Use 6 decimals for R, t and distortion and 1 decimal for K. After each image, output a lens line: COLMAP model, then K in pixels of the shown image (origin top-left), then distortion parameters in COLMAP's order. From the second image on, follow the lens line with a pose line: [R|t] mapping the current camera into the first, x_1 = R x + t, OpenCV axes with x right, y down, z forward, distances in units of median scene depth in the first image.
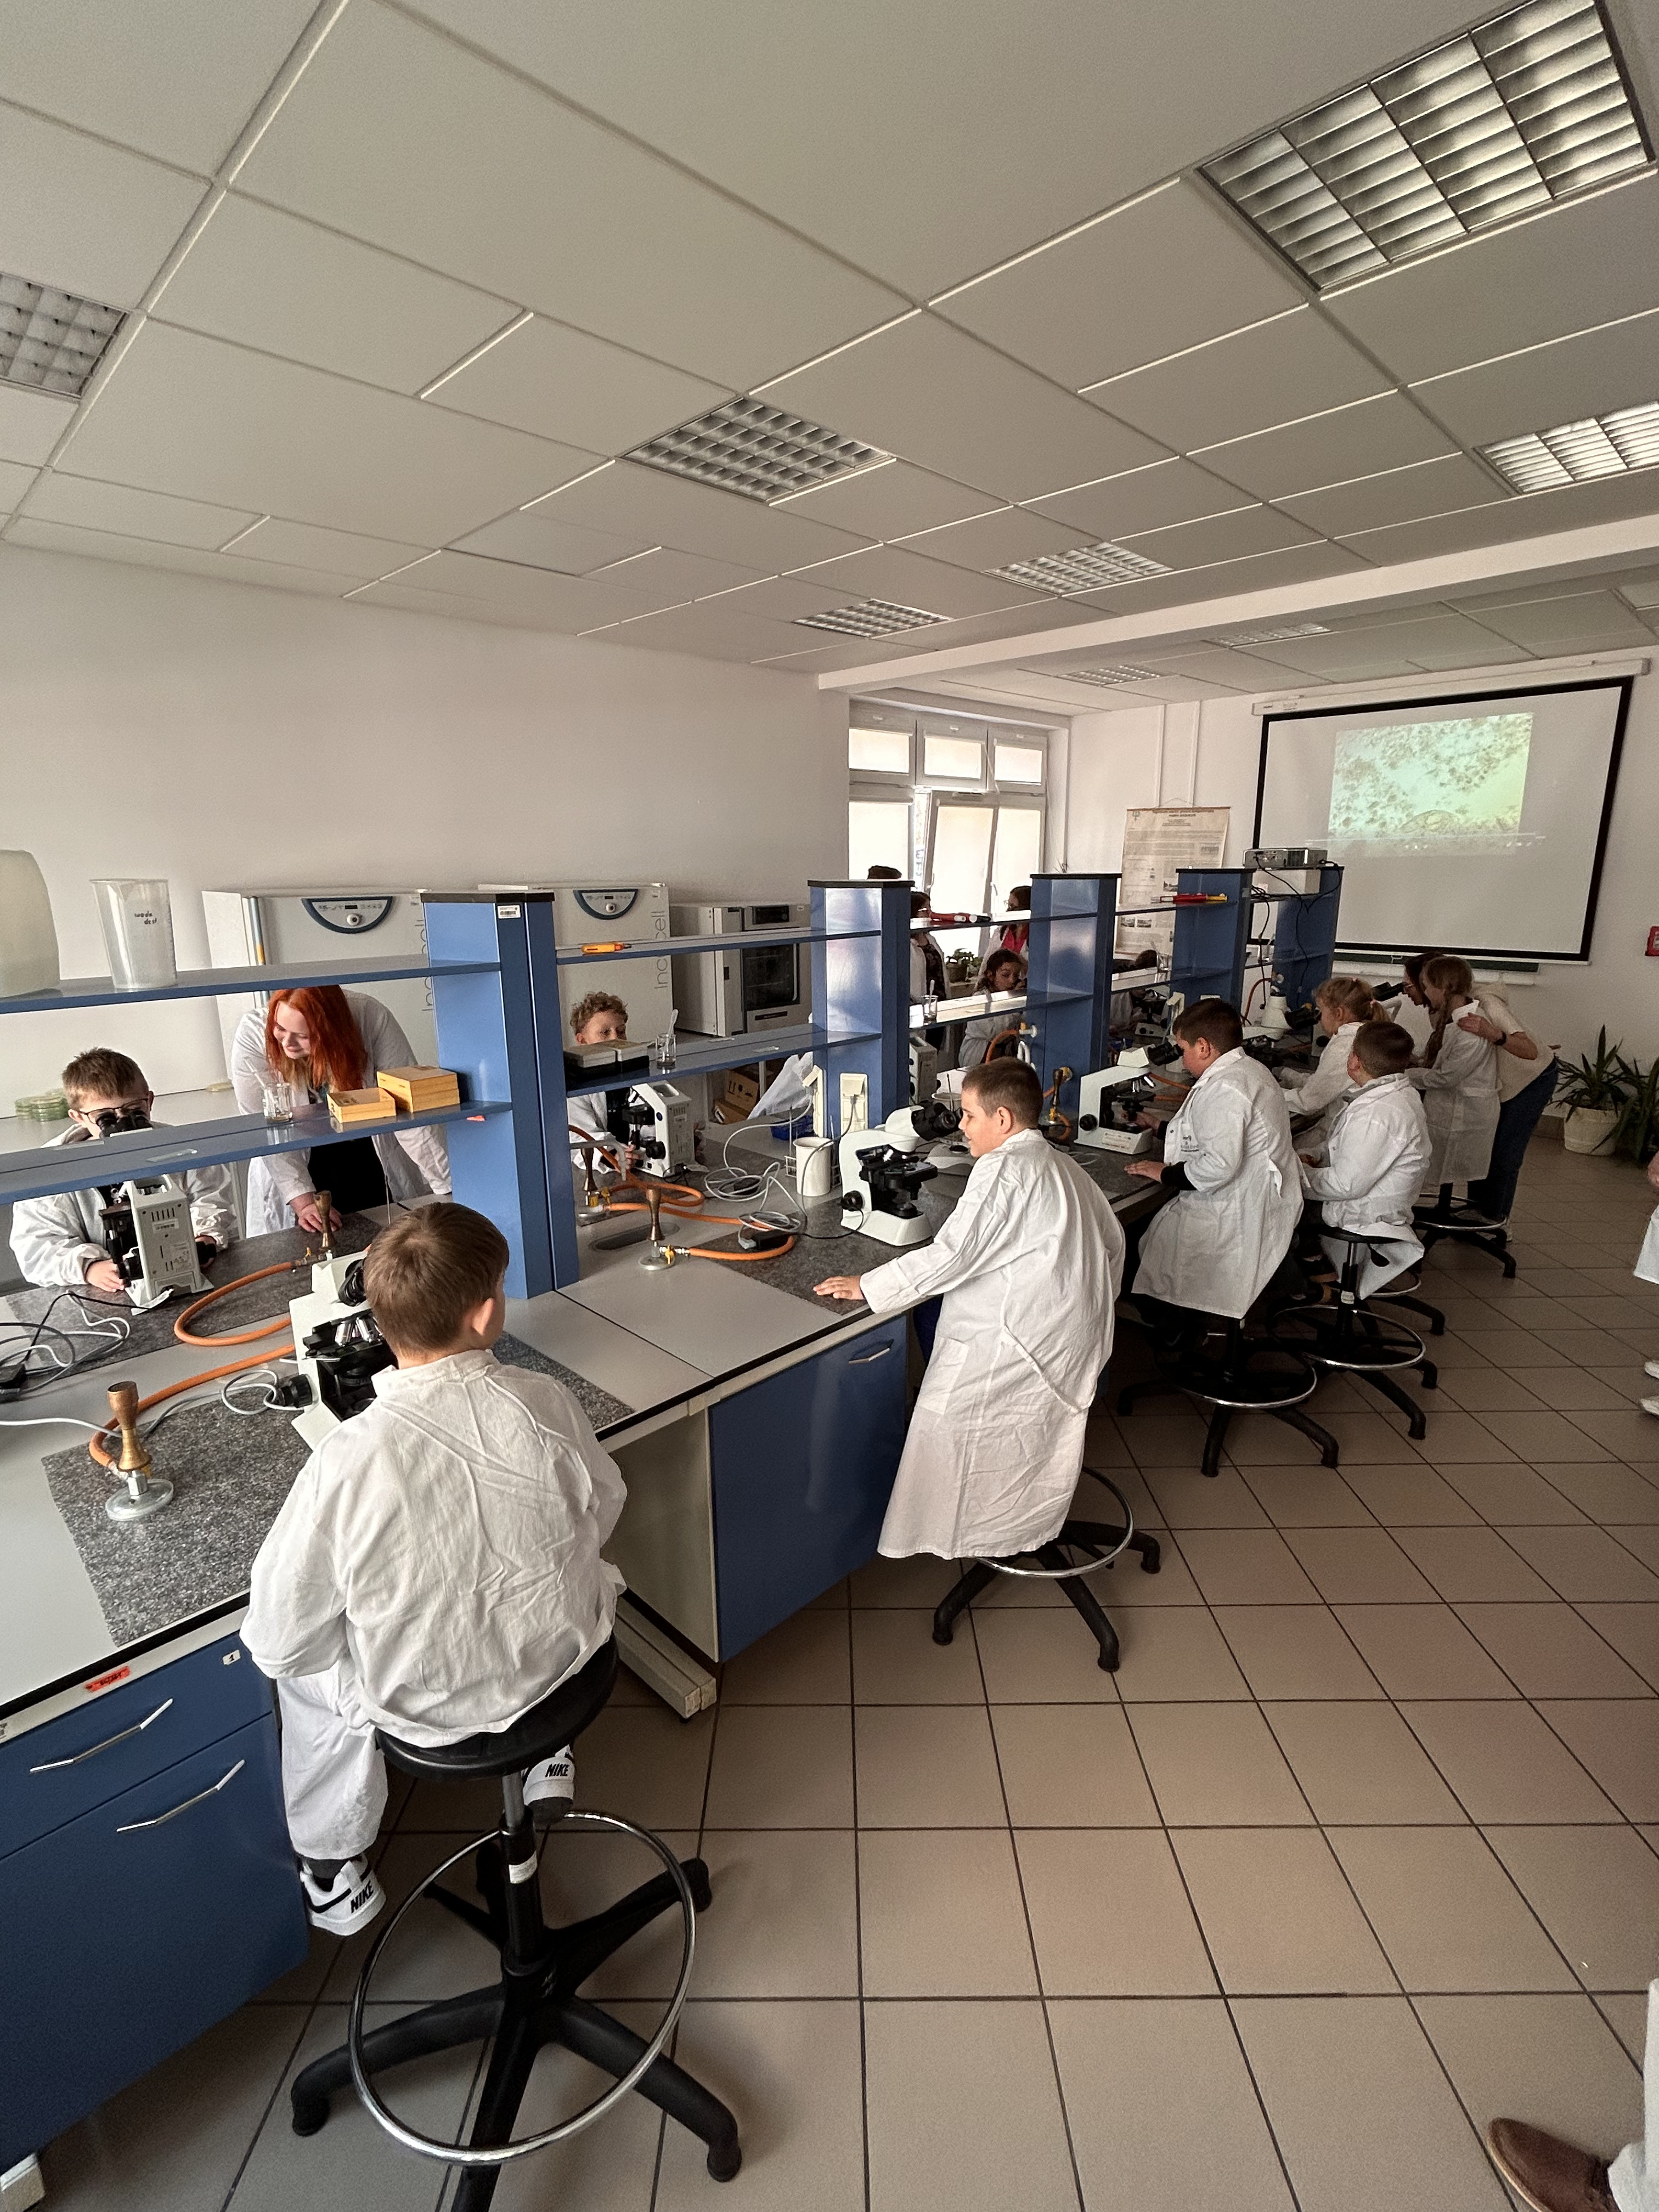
lens RADIAL K [[1019.5, 0, 827.7], [0, 1019.5, 1104.5], [0, 0, 1]] dist [-0.010685, 0.000806]
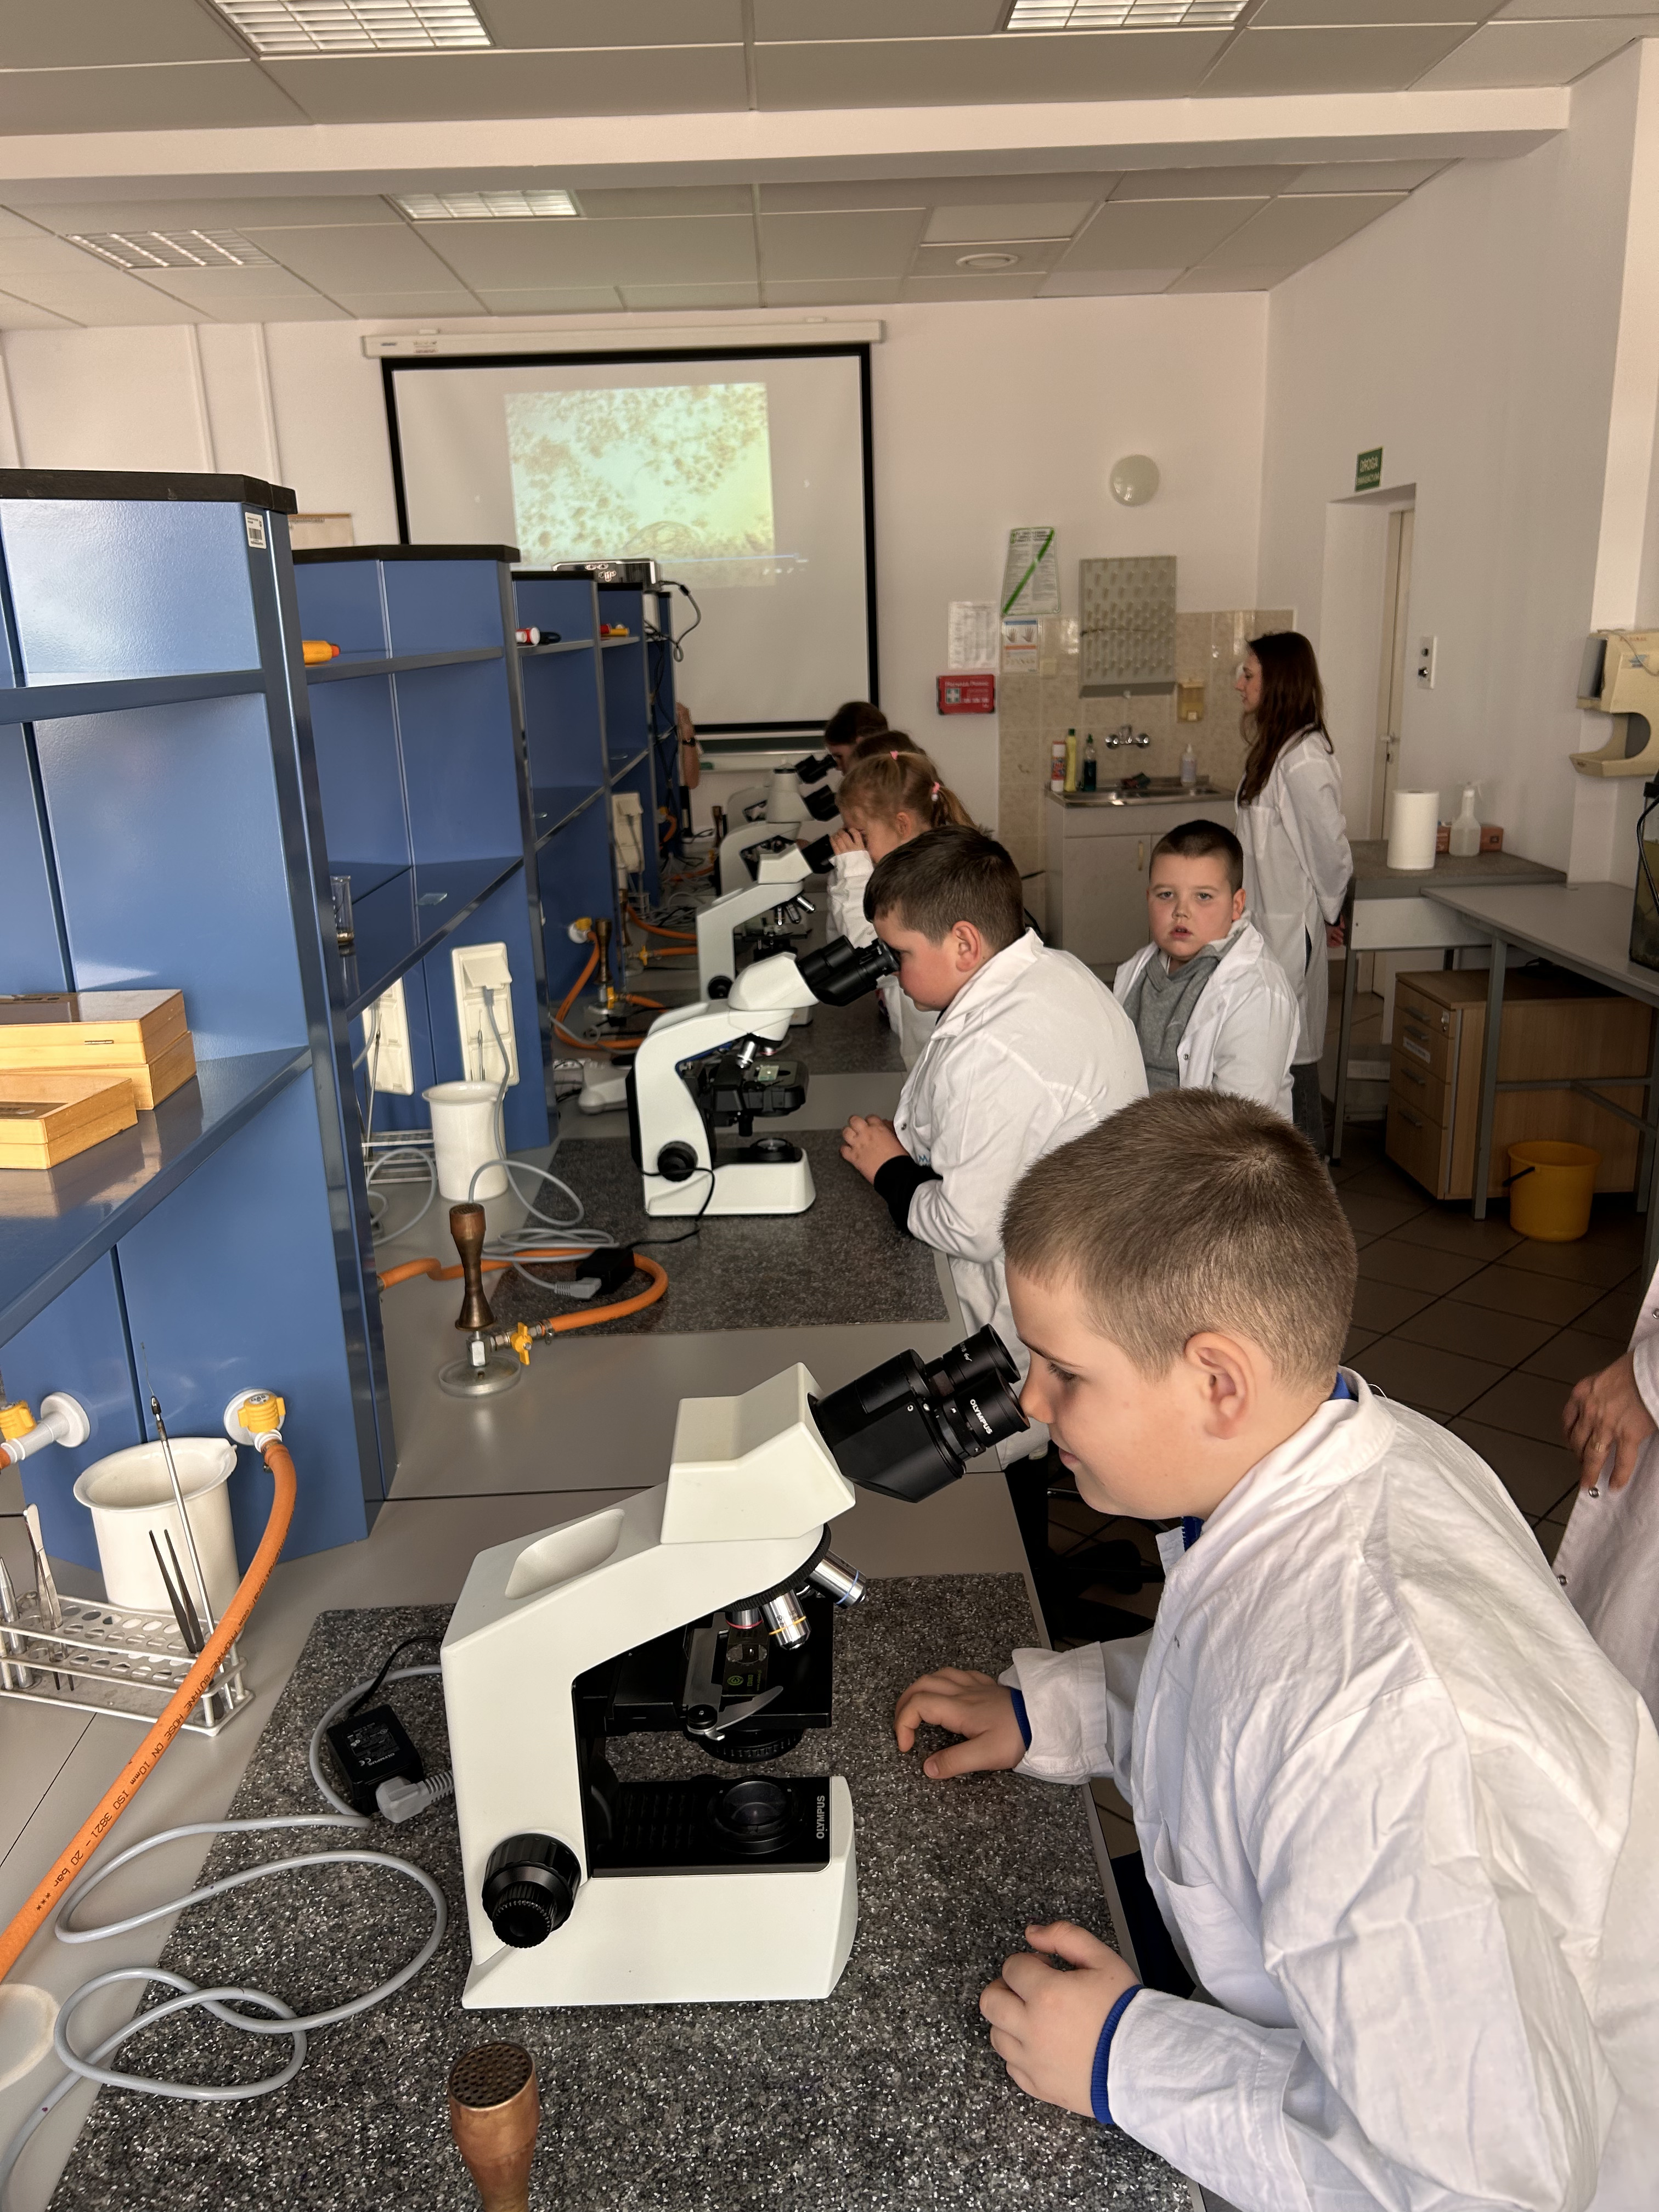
lens RADIAL K [[1662.4, 0, 829.7], [0, 1662.4, 1153.2], [0, 0, 1]] dist [0.019255, -0.031990]
pose [[0.684168, -0.231437, 0.691630, -0.209209], [0.192862, 0.971969, 0.134464, -0.003756], [-0.703363, 0.041394, 0.709625, 0.138975]]
